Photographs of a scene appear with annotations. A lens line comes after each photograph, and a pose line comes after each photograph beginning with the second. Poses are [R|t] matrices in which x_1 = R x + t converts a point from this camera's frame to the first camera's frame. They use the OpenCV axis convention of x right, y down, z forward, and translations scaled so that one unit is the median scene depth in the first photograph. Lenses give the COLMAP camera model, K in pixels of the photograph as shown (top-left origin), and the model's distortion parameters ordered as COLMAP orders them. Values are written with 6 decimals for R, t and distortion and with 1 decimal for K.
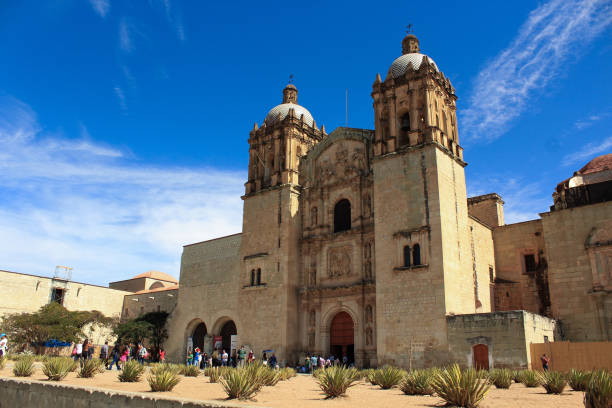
lens RADIAL K [[506.9, 0, 307.6], [0, 506.9, 202.9], [0, 0, 1]] dist [-0.134935, 0.070812]
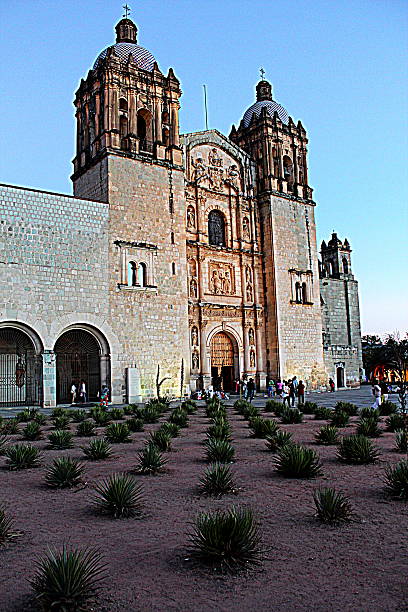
lens RADIAL K [[533.2, 0, 184.7], [0, 533.2, 302.3], [0, 0, 1]] dist [-0.152687, 0.053258]
pose [[0.219035, 0.104680, 0.970085, -0.905489], [-0.273868, 0.960857, -0.041848, 0.219442], [-0.936493, -0.256509, 0.239130, 0.826105]]
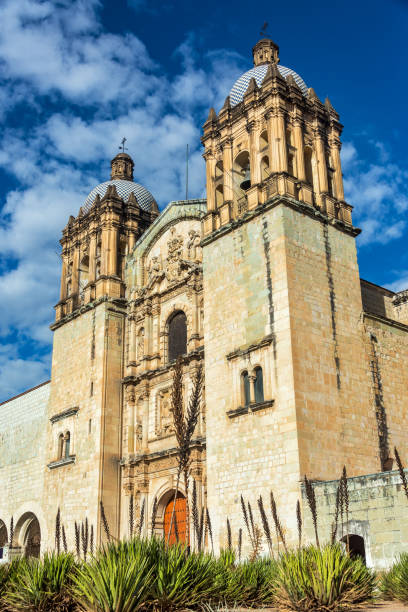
lens RADIAL K [[708.5, 0, 202.6], [0, 708.5, 306.7], [0, 0, 1]] dist [0.010352, 0.000000]
pose [[0.984848, -0.097050, -0.143723, 0.241697], [0.086845, 0.993344, -0.075664, 0.059155], [0.150110, 0.062036, 0.986721, 0.134449]]
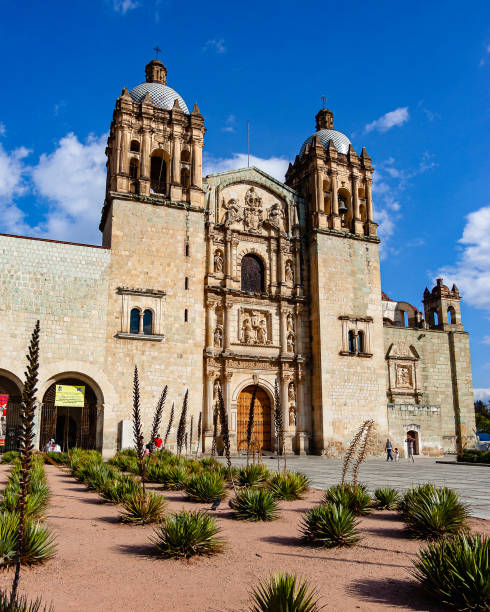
lens RADIAL K [[519.8, 0, 203.5], [0, 519.8, 340.8], [0, 0, 1]] dist [-0.040602, 0.021967]
pose [[0.484990, 0.149016, 0.861730, -0.736066], [-0.275605, 0.961207, -0.011105, 0.173368], [-0.829956, -0.232111, 0.507245, 0.628721]]
